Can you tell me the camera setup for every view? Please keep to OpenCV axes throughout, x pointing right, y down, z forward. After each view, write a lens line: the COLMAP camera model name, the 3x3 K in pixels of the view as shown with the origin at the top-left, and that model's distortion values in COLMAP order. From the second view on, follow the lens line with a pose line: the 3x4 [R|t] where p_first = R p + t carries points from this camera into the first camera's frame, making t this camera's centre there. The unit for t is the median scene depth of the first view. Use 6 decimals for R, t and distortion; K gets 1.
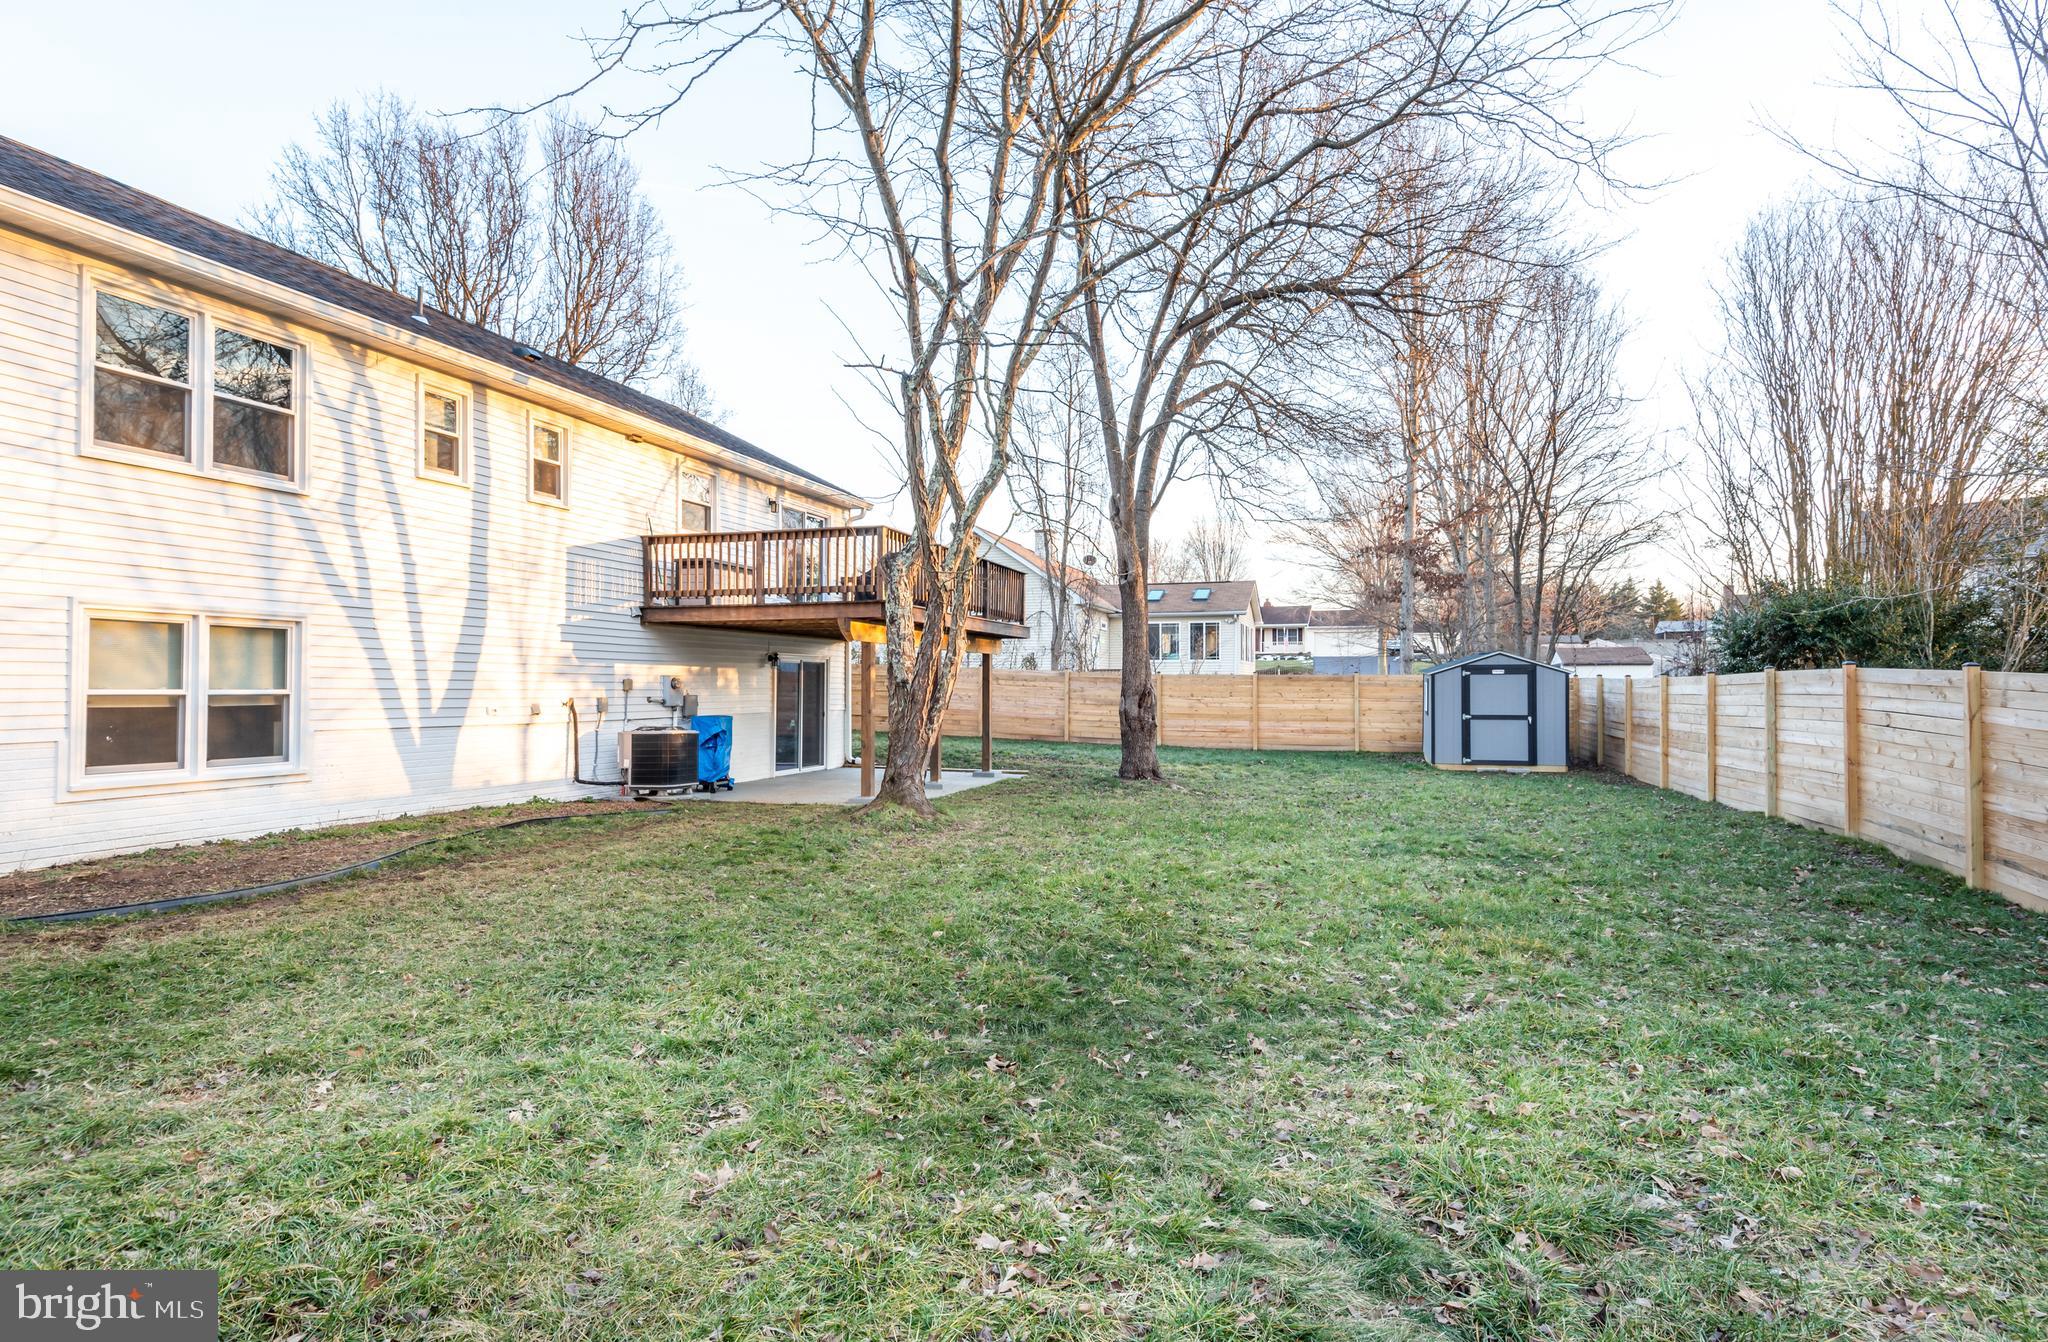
lens RADIAL K [[1108.7, 0, 1024.0], [0, 1108.7, 671.0], [0, 0, 1]] dist [0.042833, -0.032952]
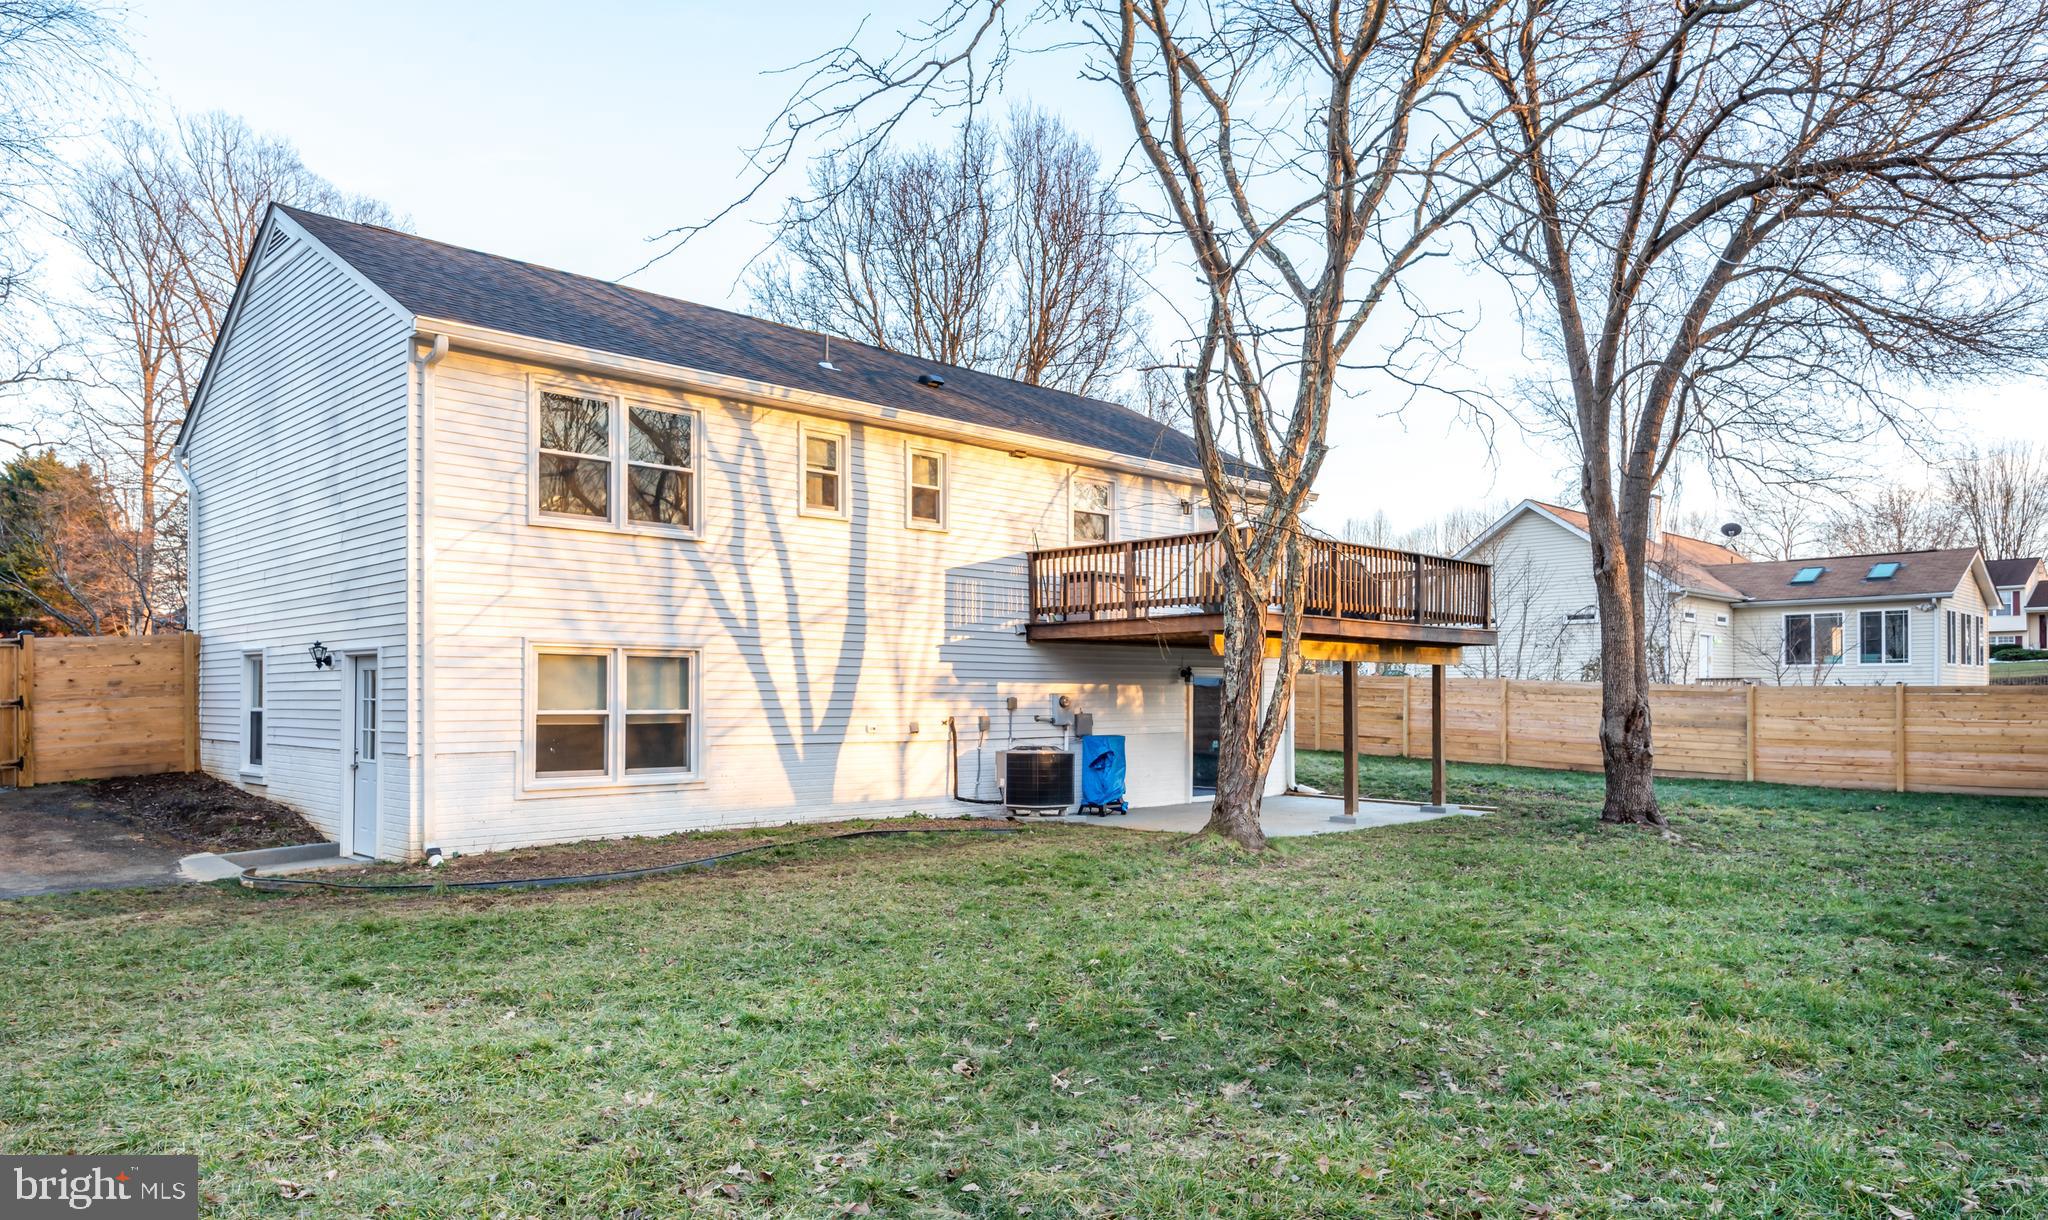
lens RADIAL K [[1316.7, 0, 1024.0], [0, 1316.7, 688.8], [0, 0, 1]] dist [0.028777, -0.001121]
pose [[0.884324, -0.005134, -0.466846, 0.238434], [0.008178, 0.999956, 0.004494, -0.007051], [0.466802, -0.007792, 0.884327, -0.037178]]
